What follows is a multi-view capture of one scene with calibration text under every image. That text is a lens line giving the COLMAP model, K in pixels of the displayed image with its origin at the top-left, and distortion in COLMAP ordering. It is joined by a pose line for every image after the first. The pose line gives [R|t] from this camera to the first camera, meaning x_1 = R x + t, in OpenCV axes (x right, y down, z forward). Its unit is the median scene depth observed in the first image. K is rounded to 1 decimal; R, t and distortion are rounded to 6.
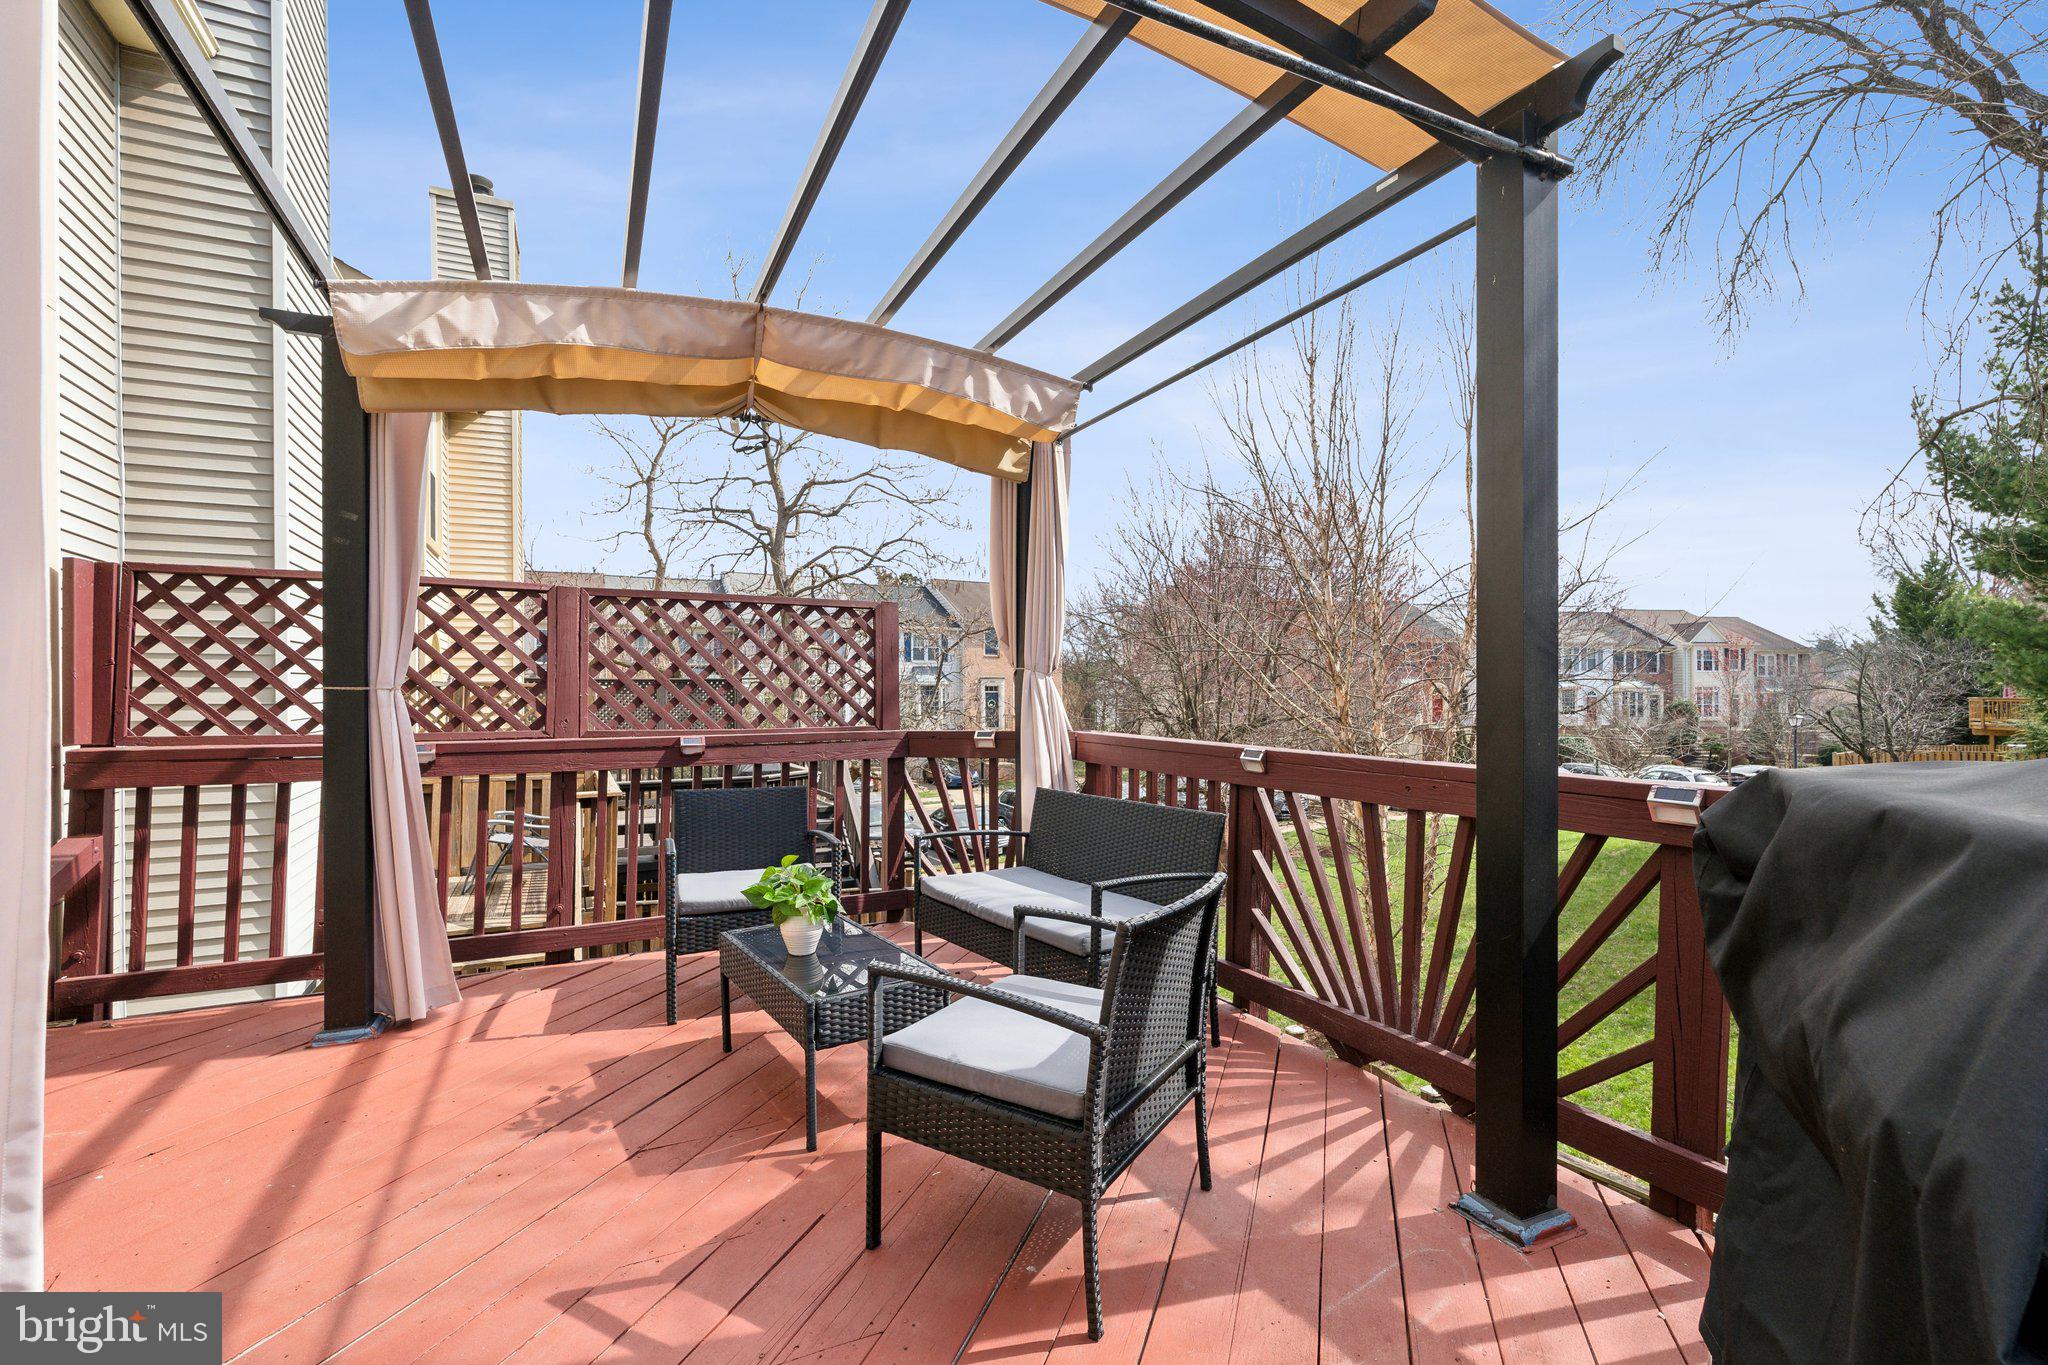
lens RADIAL K [[915.9, 0, 1031.0], [0, 915.9, 681.9], [0, 0, 1]] dist [-0.000271, -0.000094]
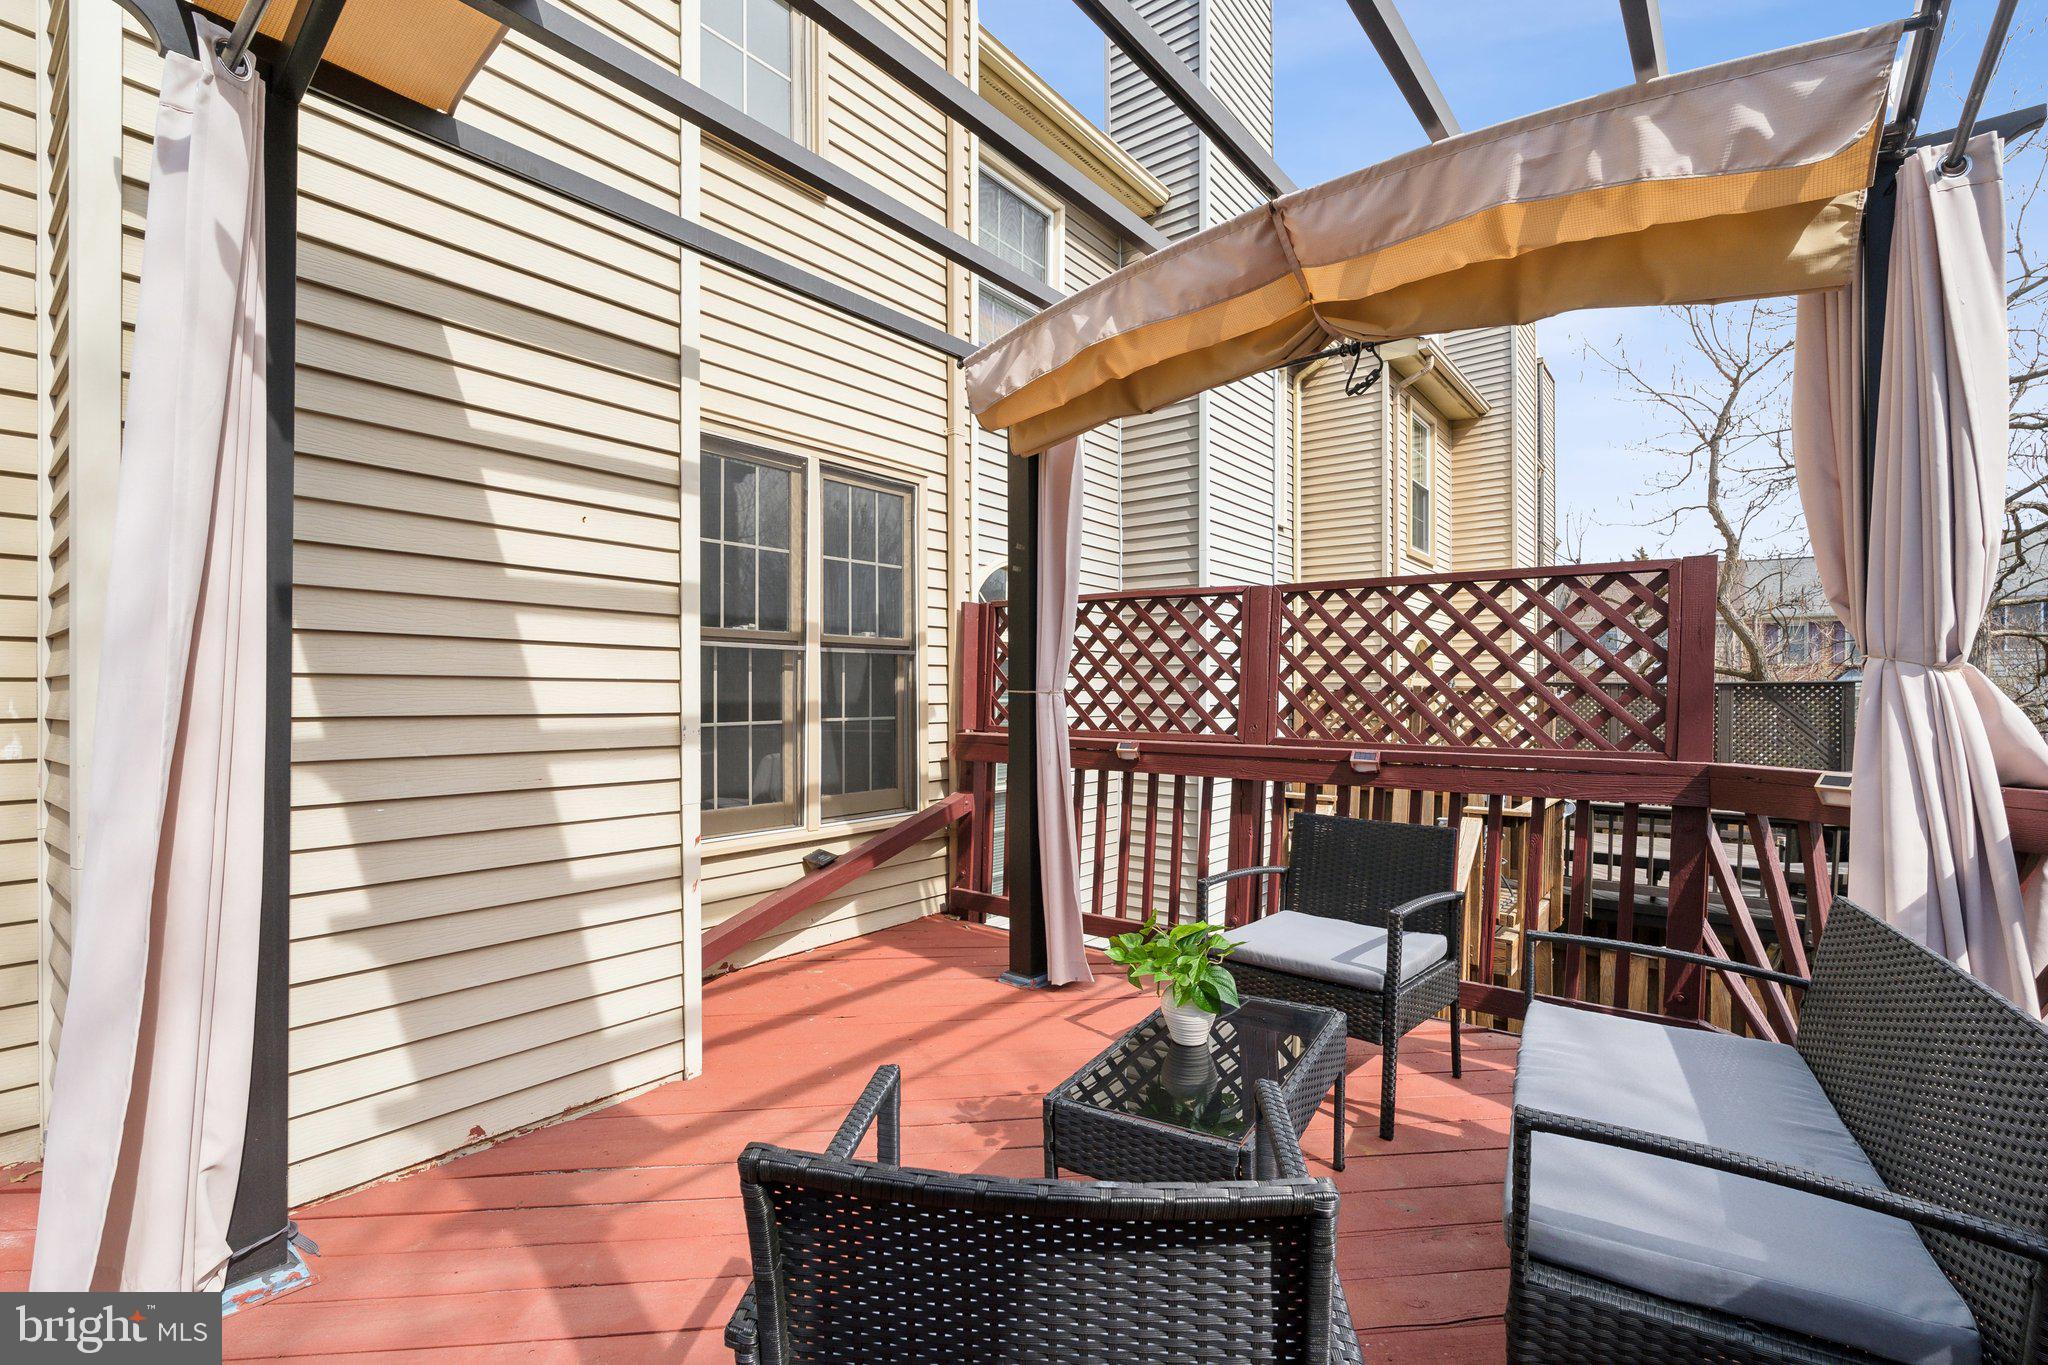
lens RADIAL K [[915.9, 0, 1024.2], [0, 915.9, 691.6], [0, 0, 1]] dist [-0.000271, -0.000094]
pose [[0.420201, 0.002060, -0.907429, 0.254535], [0.002713, 0.999990, 0.003526, 0.001829], [0.907427, -0.003943, 0.420191, 0.369100]]
